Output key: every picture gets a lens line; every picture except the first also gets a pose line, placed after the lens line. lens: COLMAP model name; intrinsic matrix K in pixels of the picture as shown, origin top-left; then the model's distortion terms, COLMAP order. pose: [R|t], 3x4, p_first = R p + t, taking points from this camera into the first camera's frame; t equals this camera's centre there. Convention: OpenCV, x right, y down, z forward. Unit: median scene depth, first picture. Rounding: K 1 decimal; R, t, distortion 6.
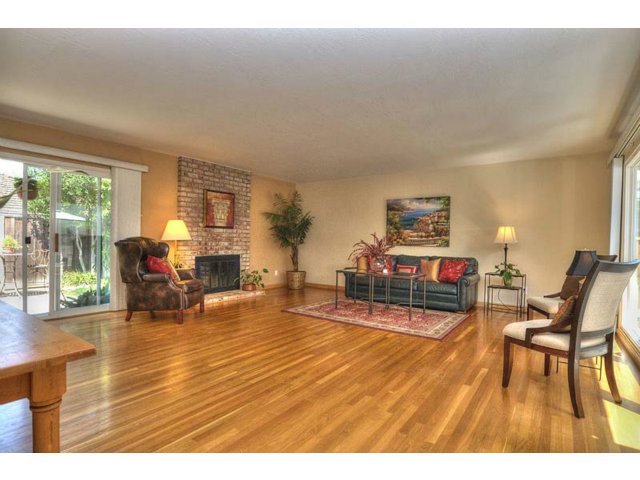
lens RADIAL K [[337.1, 0, 320.0], [0, 337.1, 240.0], [0, 0, 1]] dist [-0.020276, -0.000155]
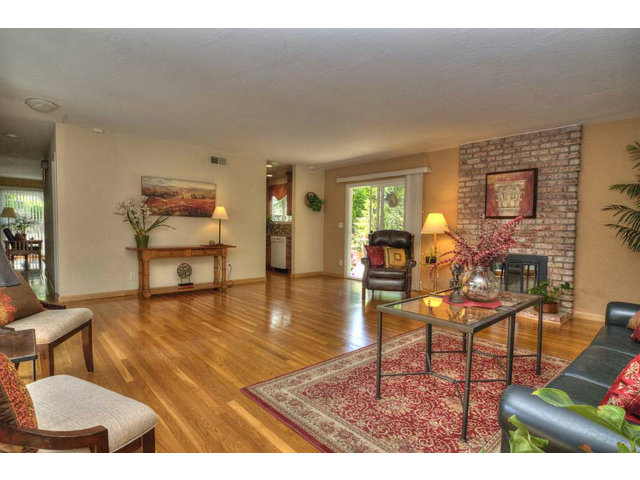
lens RADIAL K [[337.1, 0, 320.0], [0, 337.1, 240.0], [0, 0, 1]] dist [-0.020276, -0.000155]
pose [[-0.224483, 0.010438, -0.974422, 0.545085], [-0.022218, 0.999628, 0.015826, 0.010869], [0.974225, 0.025202, -0.224167, 0.753650]]
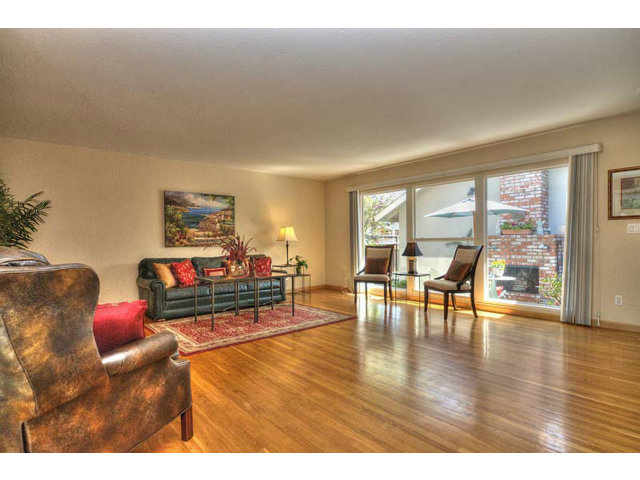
lens RADIAL K [[337.1, 0, 320.0], [0, 337.1, 240.0], [0, 0, 1]] dist [-0.020276, -0.000155]
pose [[0.235842, -0.018654, 0.971612, -0.537206], [0.017214, 0.999739, 0.015016, -0.008005], [-0.971639, 0.013184, 0.236102, 0.493863]]
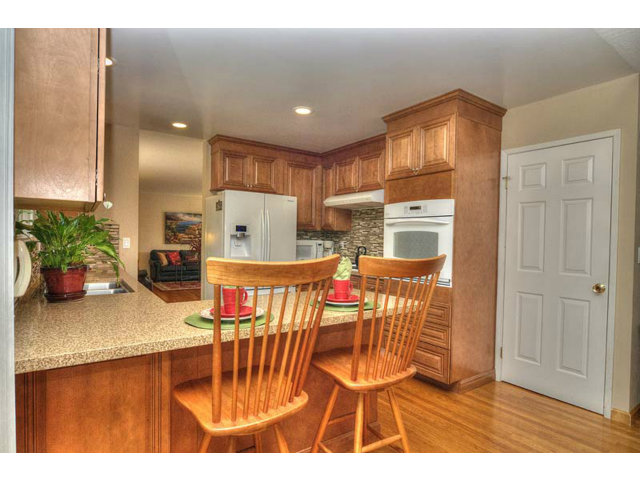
lens RADIAL K [[337.1, 0, 320.0], [0, 337.1, 240.0], [0, 0, 1]] dist [-0.020276, -0.000155]
pose [[0.313452, -0.016733, 0.949457, -1.037916], [-0.007773, 0.999766, 0.020186, -0.037768], [-0.949572, -0.013707, 0.313248, -0.078204]]
